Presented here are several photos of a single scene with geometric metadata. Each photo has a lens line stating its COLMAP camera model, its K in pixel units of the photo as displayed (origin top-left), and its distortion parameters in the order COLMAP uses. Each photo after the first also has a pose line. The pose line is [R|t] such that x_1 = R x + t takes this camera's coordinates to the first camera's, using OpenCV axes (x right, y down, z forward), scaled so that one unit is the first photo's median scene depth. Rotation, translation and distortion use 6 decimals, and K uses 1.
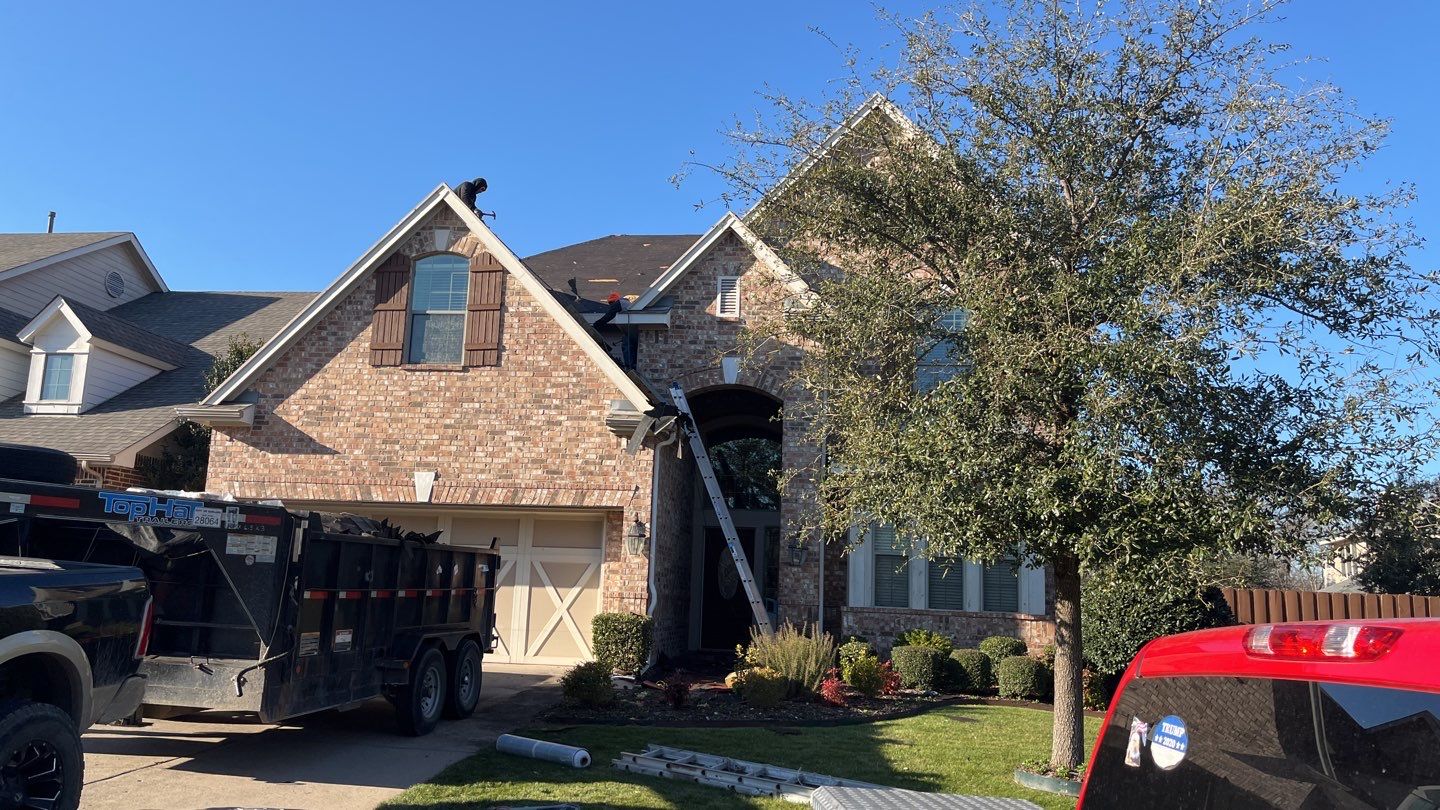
lens RADIAL K [[1065.8, 0, 714.3], [0, 1065.8, 405.4], [0, 0, 1]] dist [0.062397, -0.010440]
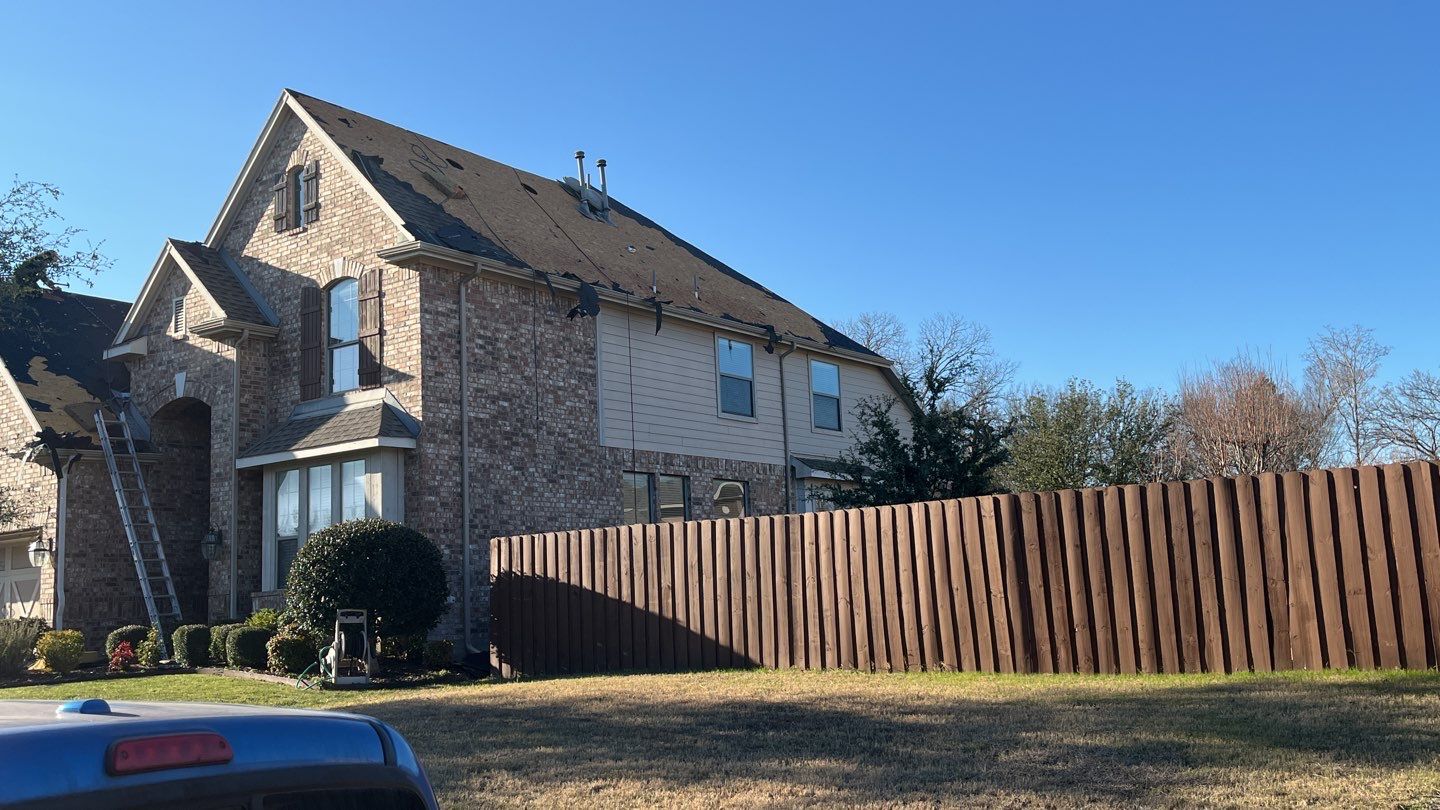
lens RADIAL K [[1264.1, 0, 710.6], [0, 1264.1, 405.5], [0, 0, 1]] dist [0.036203, -0.054598]
pose [[0.881277, -0.144830, -0.449861, 1.922911], [0.162498, 0.986709, 0.000670, 0.133473], [0.443785, -0.073692, 0.893098, 0.155836]]
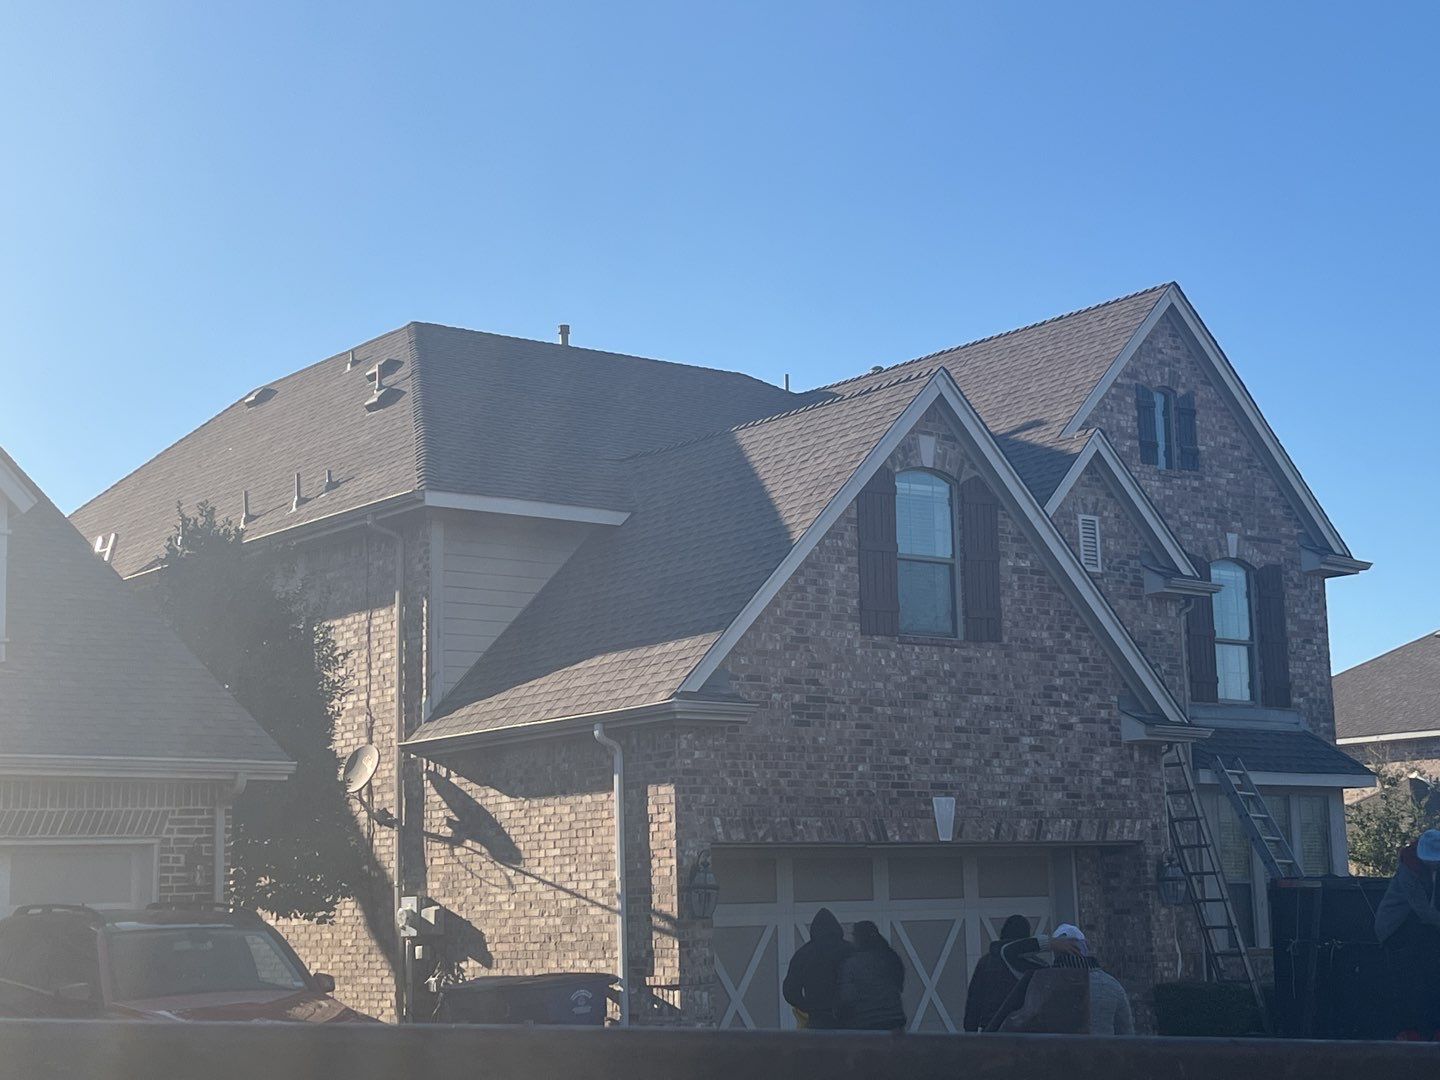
lens RADIAL K [[2283.8, 0, 734.5], [0, 2283.8, 522.4], [0, 0, 1]] dist [0.143457, 0.000000]
pose [[0.690420, 0.063449, 0.720621, -1.421574], [-0.073581, 0.997139, -0.017299, -0.077429], [-0.719657, -0.041081, 0.693114, 0.086025]]
